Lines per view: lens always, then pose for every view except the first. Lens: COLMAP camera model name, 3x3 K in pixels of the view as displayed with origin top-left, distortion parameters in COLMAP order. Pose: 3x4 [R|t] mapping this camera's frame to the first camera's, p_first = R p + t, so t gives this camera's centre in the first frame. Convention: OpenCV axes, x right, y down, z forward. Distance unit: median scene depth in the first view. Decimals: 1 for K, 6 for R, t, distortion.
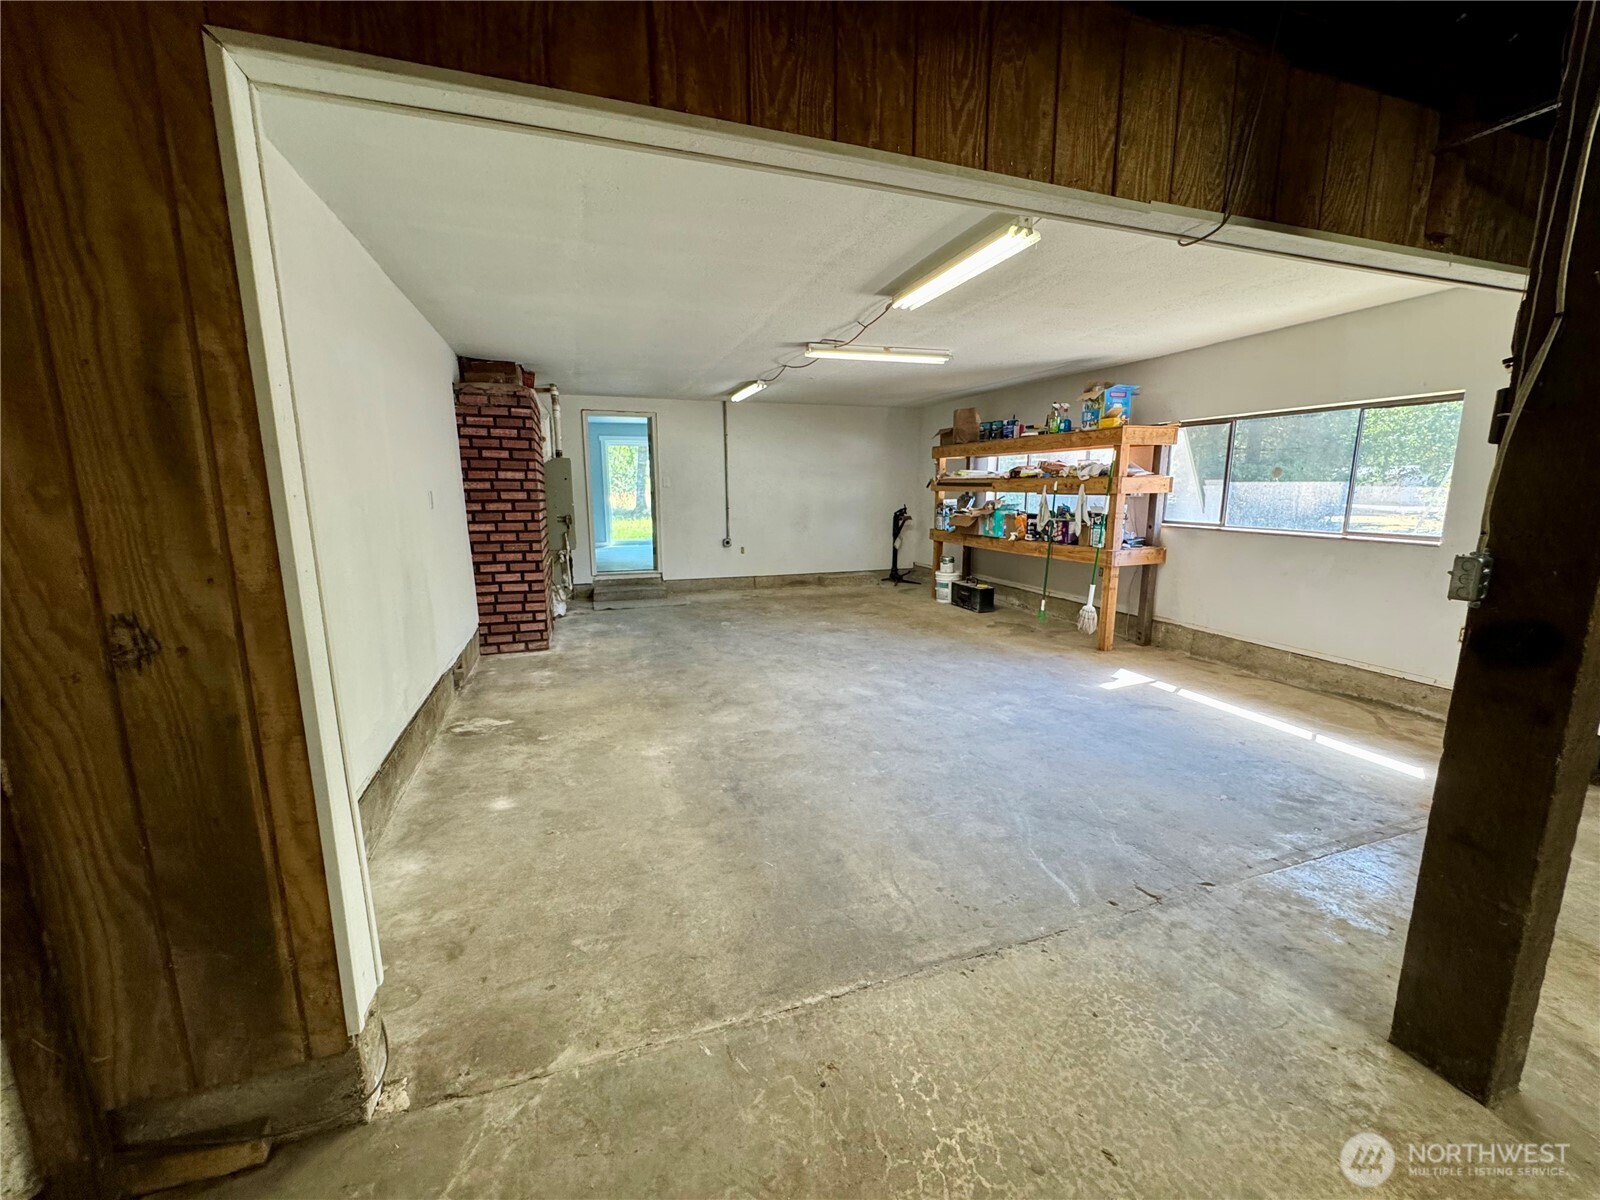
lens RADIAL K [[639.4, 0, 800.9], [0, 639.4, 599.0], [0, 0, 1]] dist [-0.003504, 0.000403]
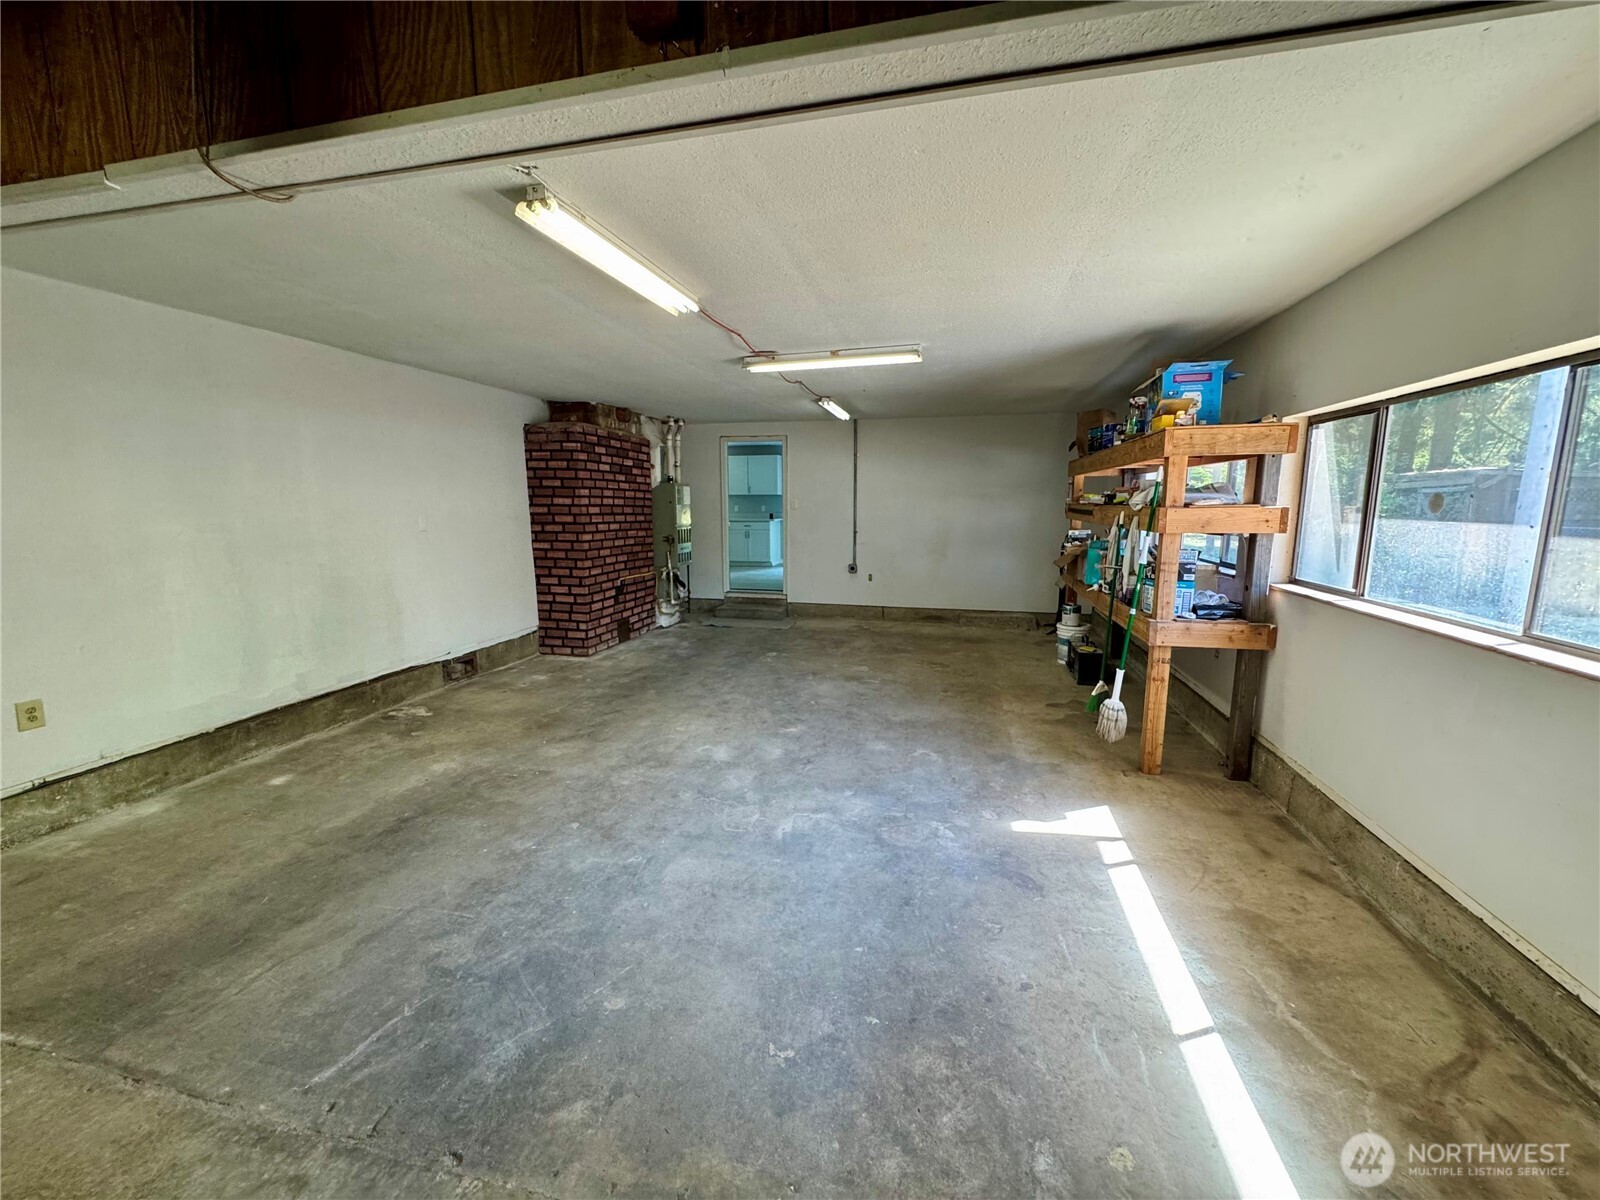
lens RADIAL K [[639.4, 0, 800.4], [0, 639.4, 599.8], [0, 0, 1]] dist [-0.003504, 0.000403]
pose [[0.840946, 0.086008, -0.534241, 0.581827], [-0.097349, 0.995226, 0.006986, -0.073416], [0.532291, 0.046133, 0.845304, 0.291063]]
